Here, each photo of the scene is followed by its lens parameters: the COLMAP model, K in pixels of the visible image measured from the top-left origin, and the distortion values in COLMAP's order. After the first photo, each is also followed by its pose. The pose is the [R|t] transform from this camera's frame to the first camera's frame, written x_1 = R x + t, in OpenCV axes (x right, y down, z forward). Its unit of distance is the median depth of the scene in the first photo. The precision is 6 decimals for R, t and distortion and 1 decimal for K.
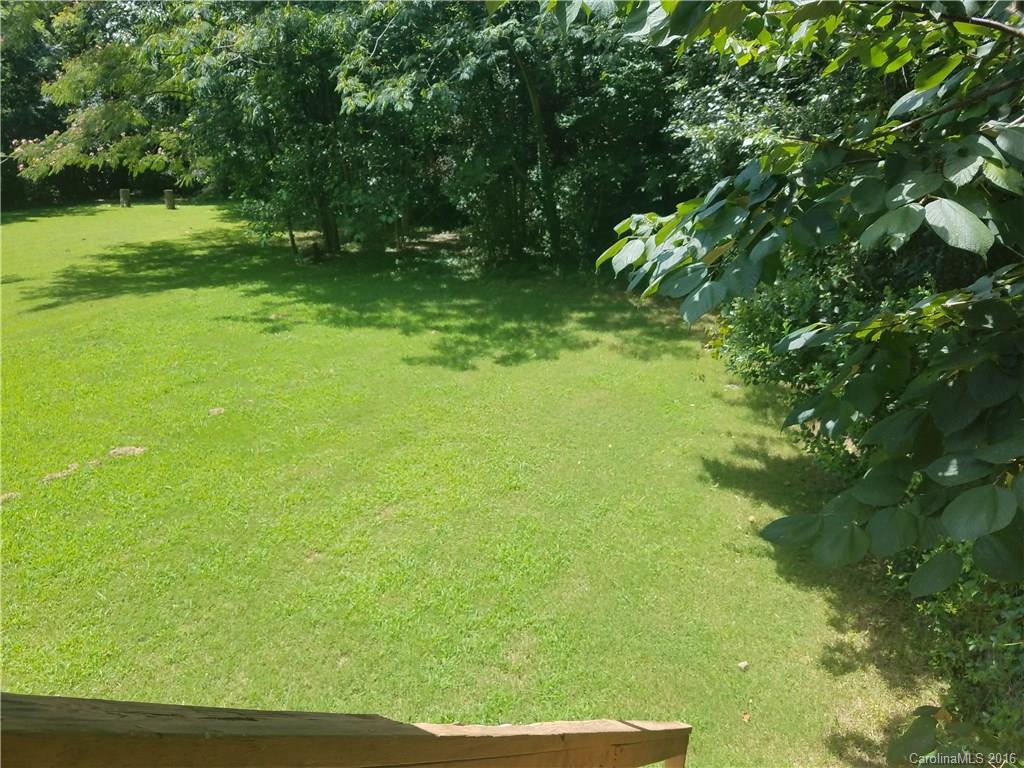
lens RADIAL K [[793.9, 0, 510.5], [0, 793.9, 404.8], [0, 0, 1]] dist [0.293829, -0.580259]
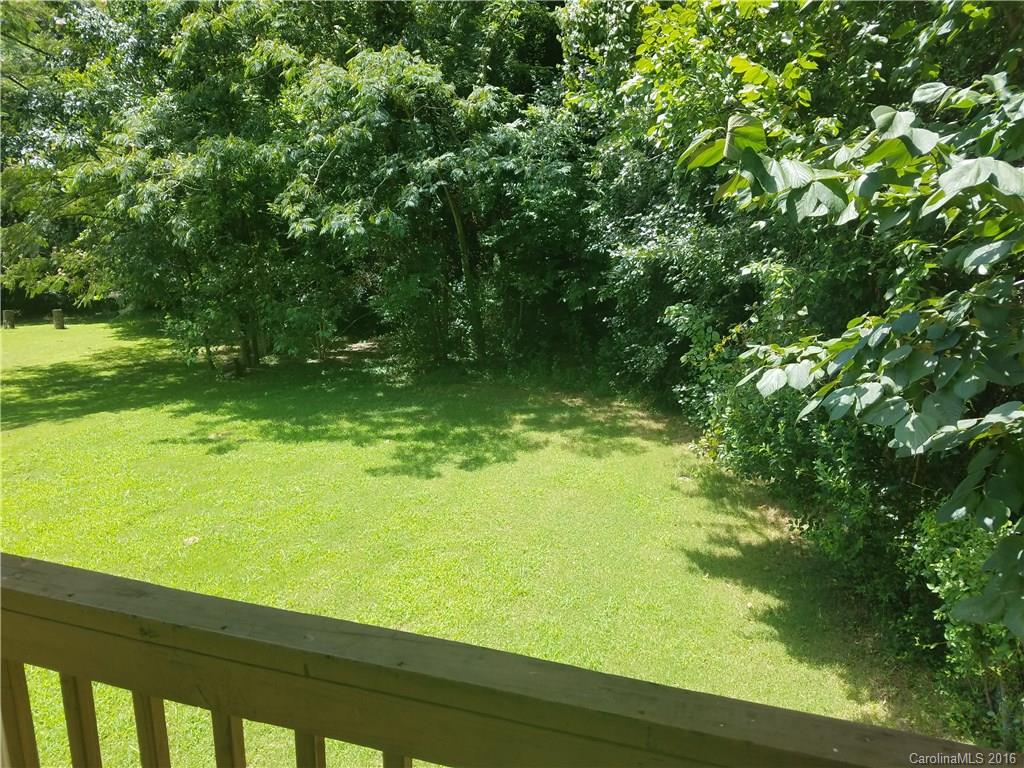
lens RADIAL K [[793.9, 0, 510.5], [0, 793.9, 404.8], [0, 0, 1]] dist [0.293829, -0.580259]
pose [[0.985433, -0.047763, 0.163219, -0.100610], [0.066805, 0.991319, -0.113244, -0.011540], [-0.156393, 0.122498, 0.980069, -0.020214]]
